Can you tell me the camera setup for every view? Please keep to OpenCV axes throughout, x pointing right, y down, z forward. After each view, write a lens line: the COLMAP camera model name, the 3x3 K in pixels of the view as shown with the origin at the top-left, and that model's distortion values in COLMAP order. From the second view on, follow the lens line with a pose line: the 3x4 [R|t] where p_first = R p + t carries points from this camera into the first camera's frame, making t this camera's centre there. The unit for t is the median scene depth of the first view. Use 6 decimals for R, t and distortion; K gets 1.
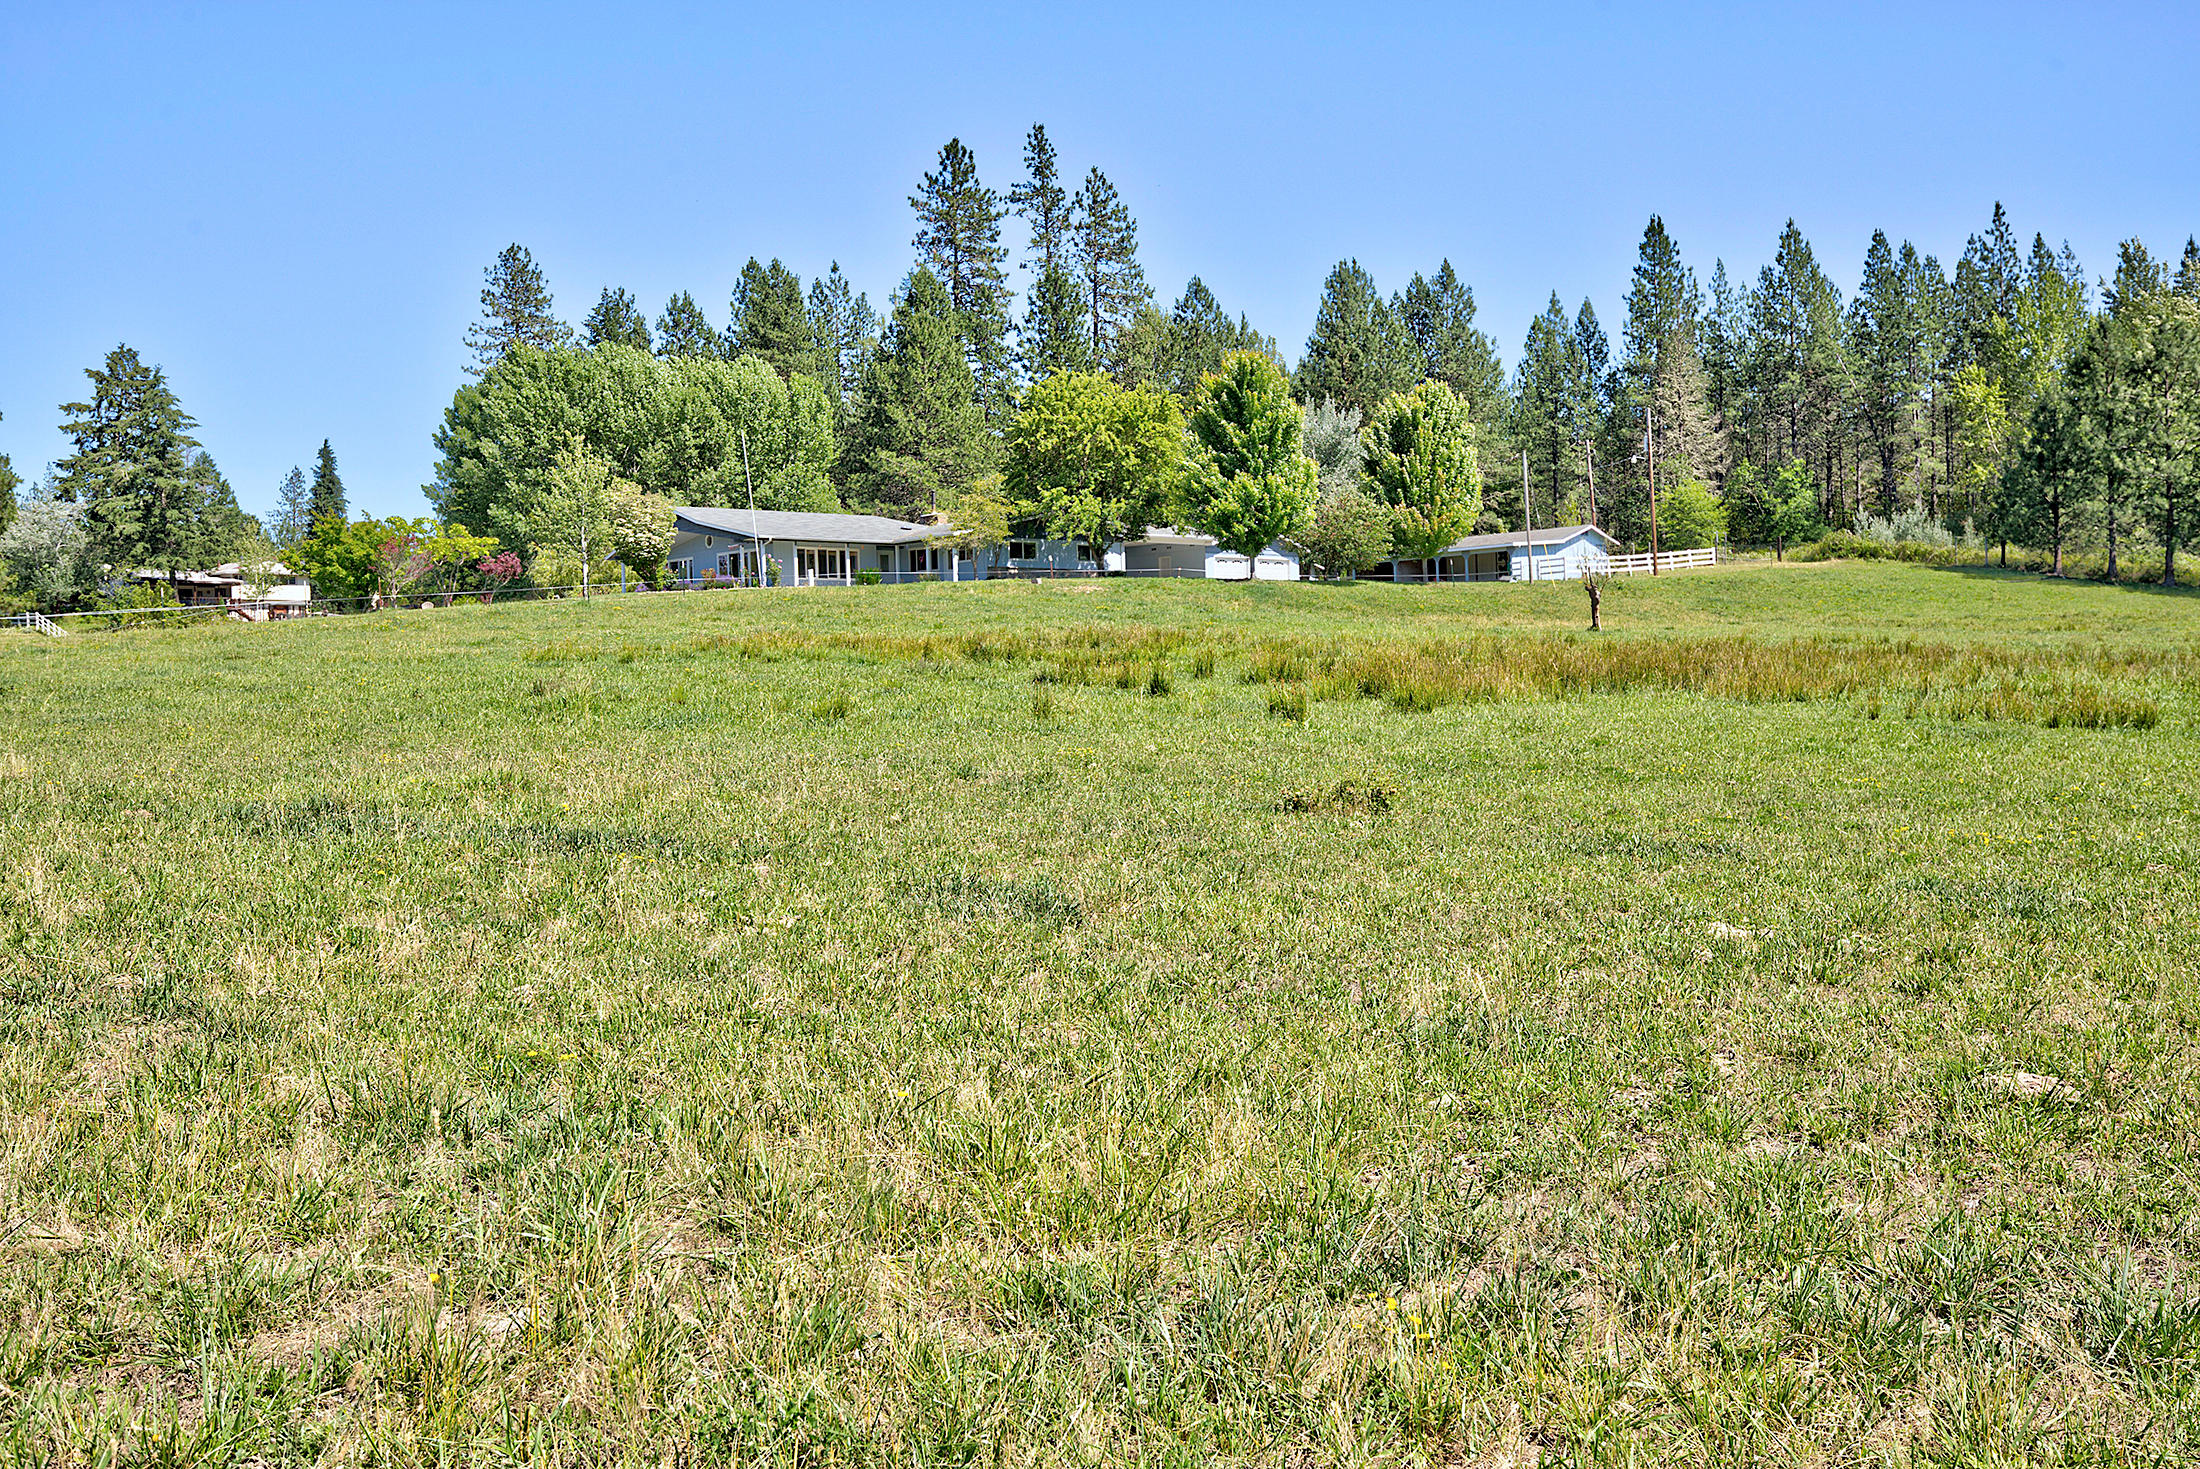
lens RADIAL K [[2229.4, 0, 1100.0], [0, 2229.4, 734.5], [0, 0, 1]] dist [0.213338, 0.001406]
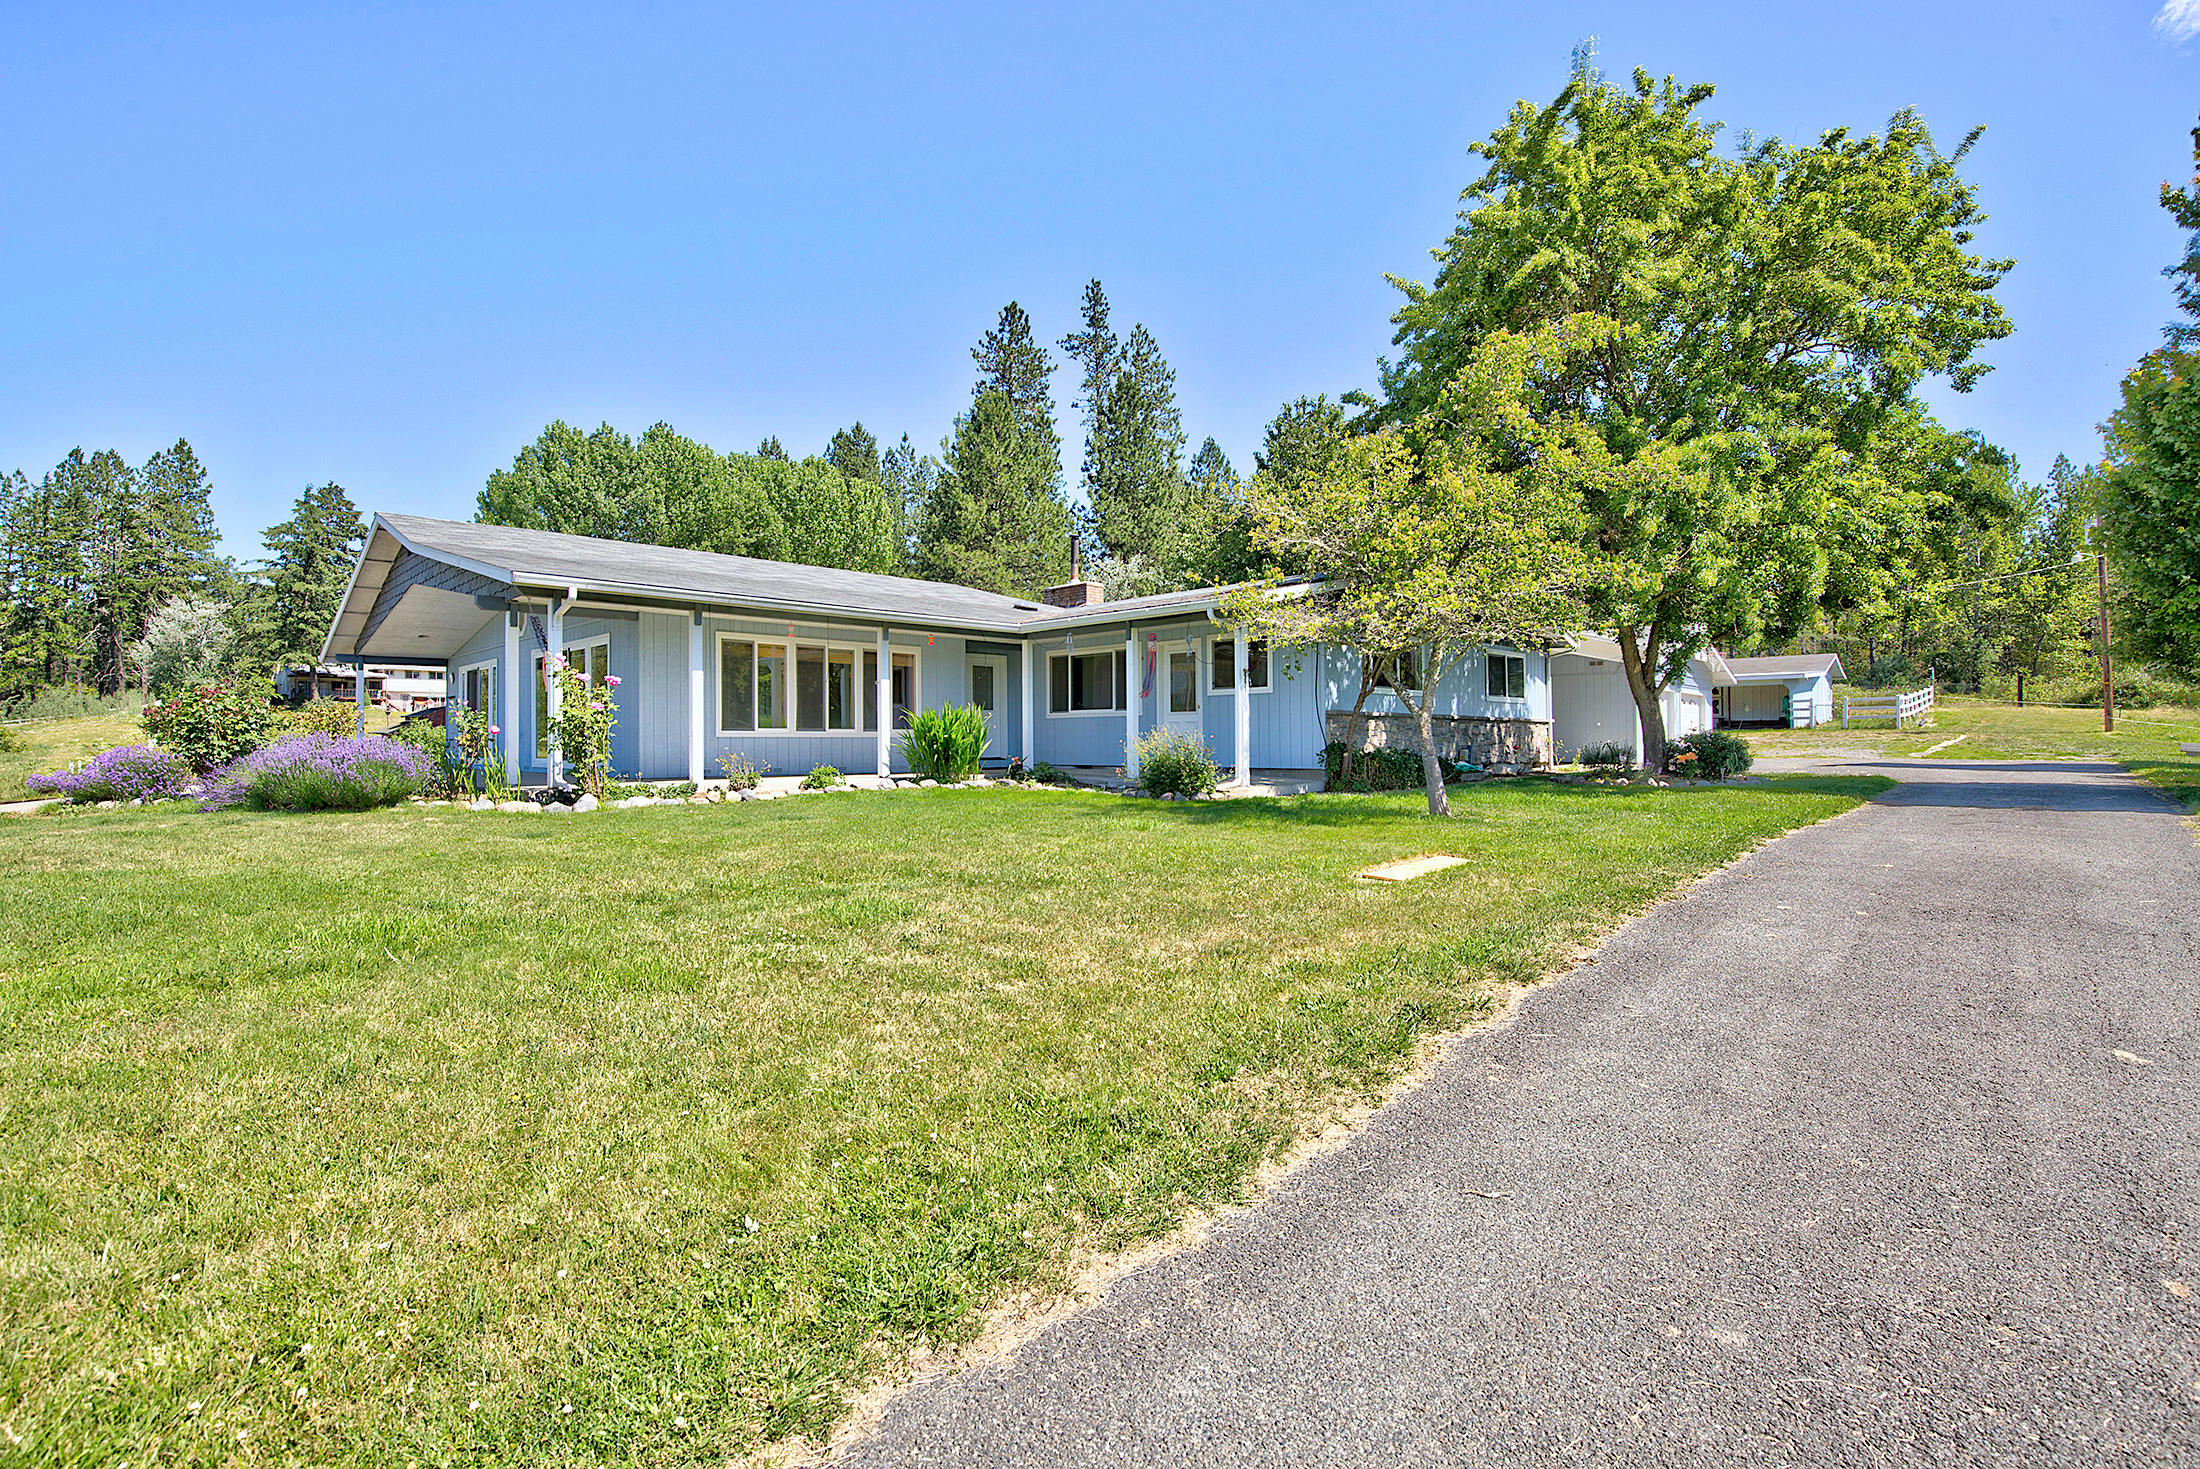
lens RADIAL K [[988.0, 0, 1100.0], [0, 988.0, 734.5], [0, 0, 1]] dist [-0.025979, 0.000113]
pose [[0.996407, 0.023343, 0.081415, -0.056841], [-0.022493, 0.999683, -0.011343, -0.041528], [-0.081654, 0.009471, 0.996616, 0.513522]]
